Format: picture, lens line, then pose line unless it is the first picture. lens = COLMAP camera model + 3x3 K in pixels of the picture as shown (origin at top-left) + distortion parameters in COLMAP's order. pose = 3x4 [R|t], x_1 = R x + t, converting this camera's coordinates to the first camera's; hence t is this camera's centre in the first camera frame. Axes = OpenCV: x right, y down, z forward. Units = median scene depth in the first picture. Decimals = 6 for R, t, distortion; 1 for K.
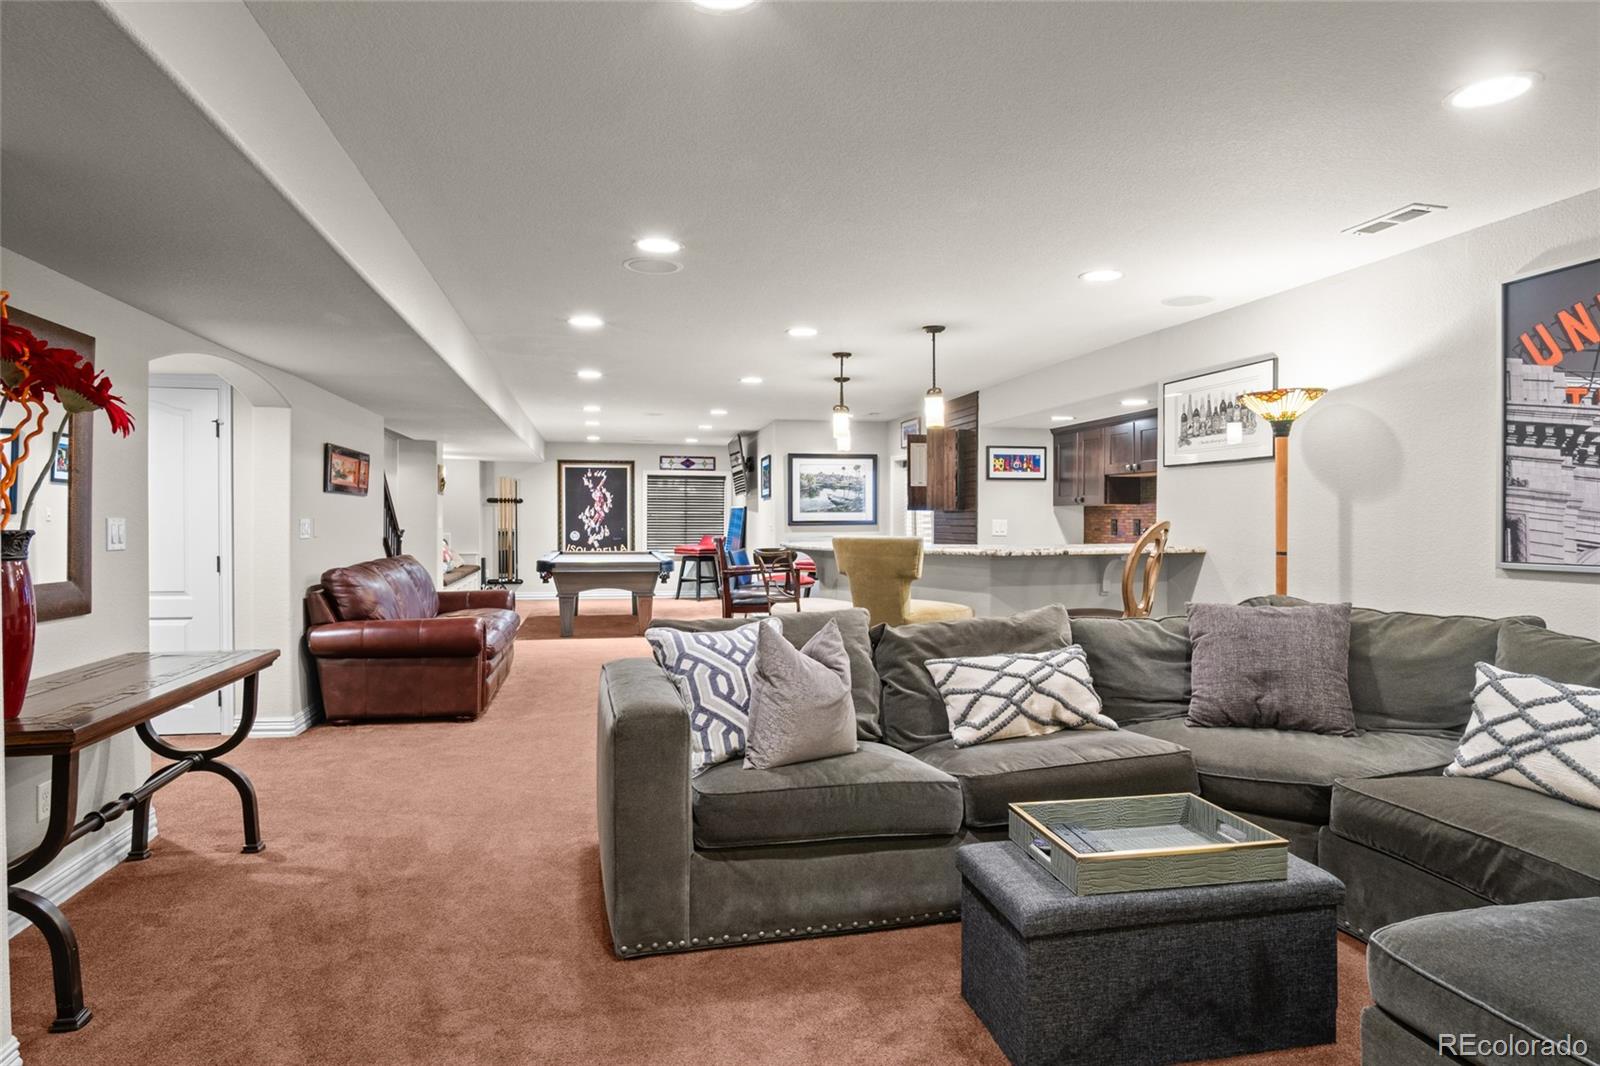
lens RADIAL K [[884.6, 0, 817.3], [0, 884.6, 536.7], [0, 0, 1]] dist [-0.034812, 0.008016]
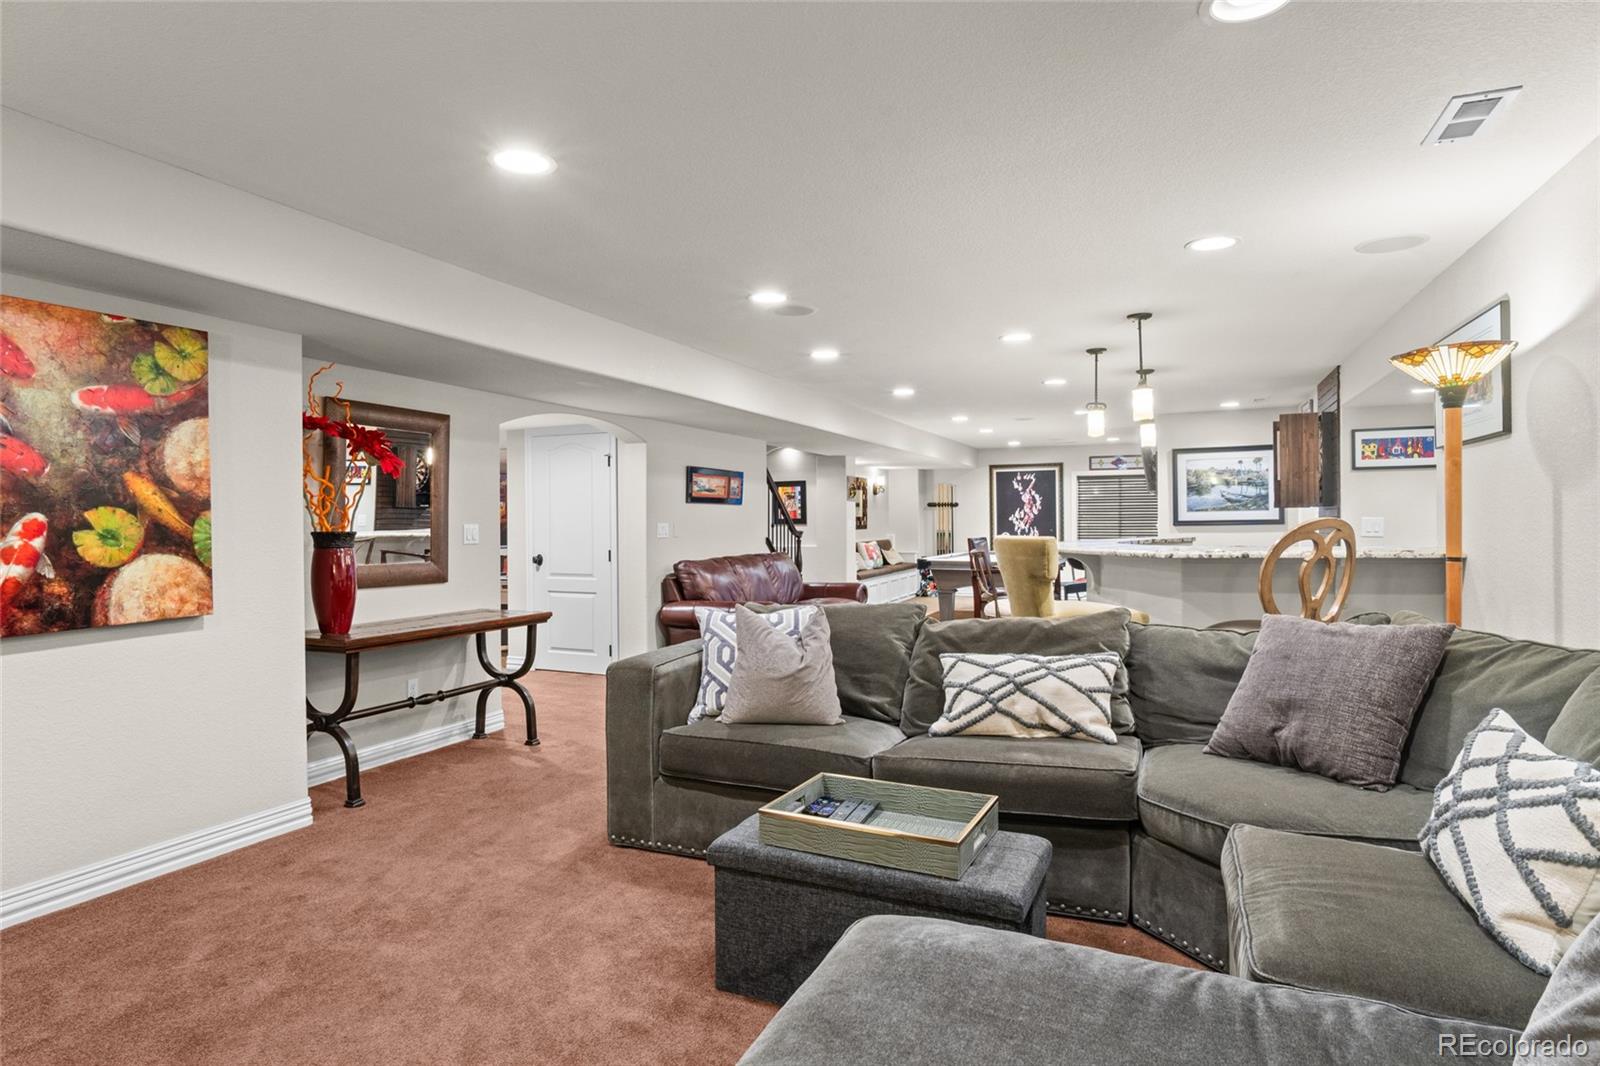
lens RADIAL K [[884.6, 0, 798.5], [0, 884.6, 525.3], [0, 0, 1]] dist [-0.034812, 0.008016]
pose [[0.799160, -0.006613, -0.601082, 0.380877], [-0.002229, 0.999900, -0.013964, 0.001241], [0.601114, 0.012499, 0.799065, 0.033224]]
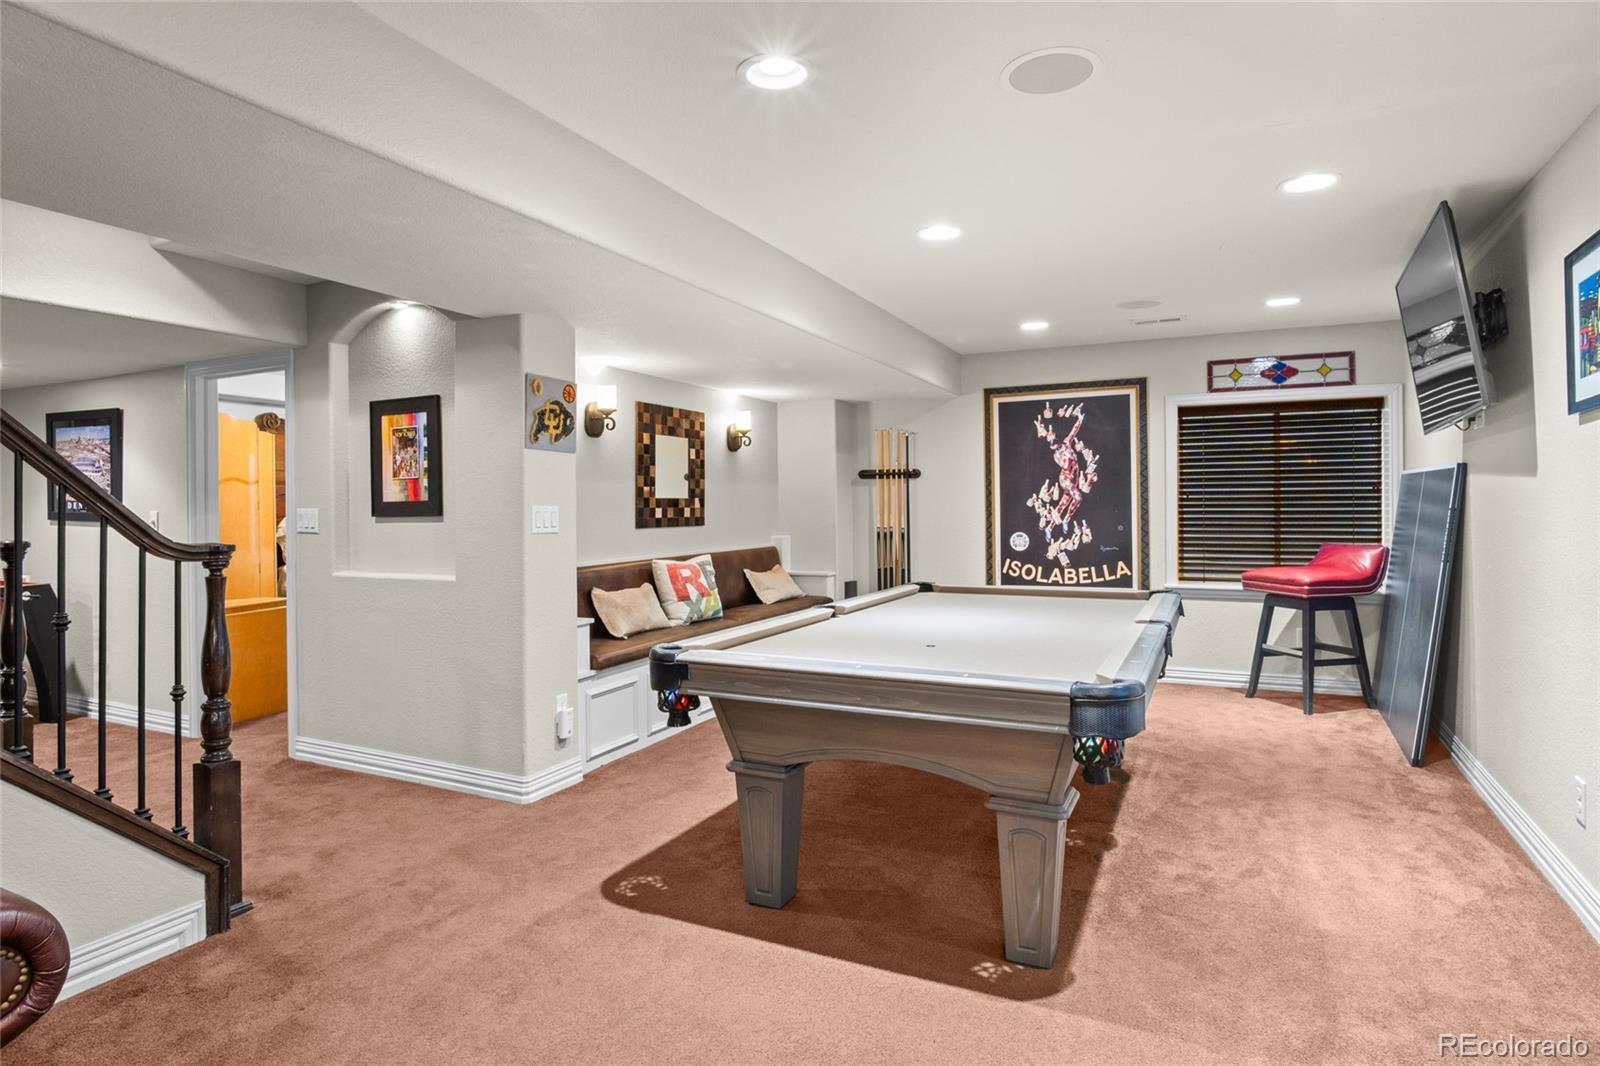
lens RADIAL K [[884.6, 0, 782.0], [0, 884.6, 507.0], [0, 0, 1]] dist [-0.034812, 0.008016]
pose [[0.765971, -0.011528, -0.642772, -0.147708], [-0.002209, 0.999786, -0.020563, -0.023468], [0.642871, 0.017170, 0.765782, 1.297931]]
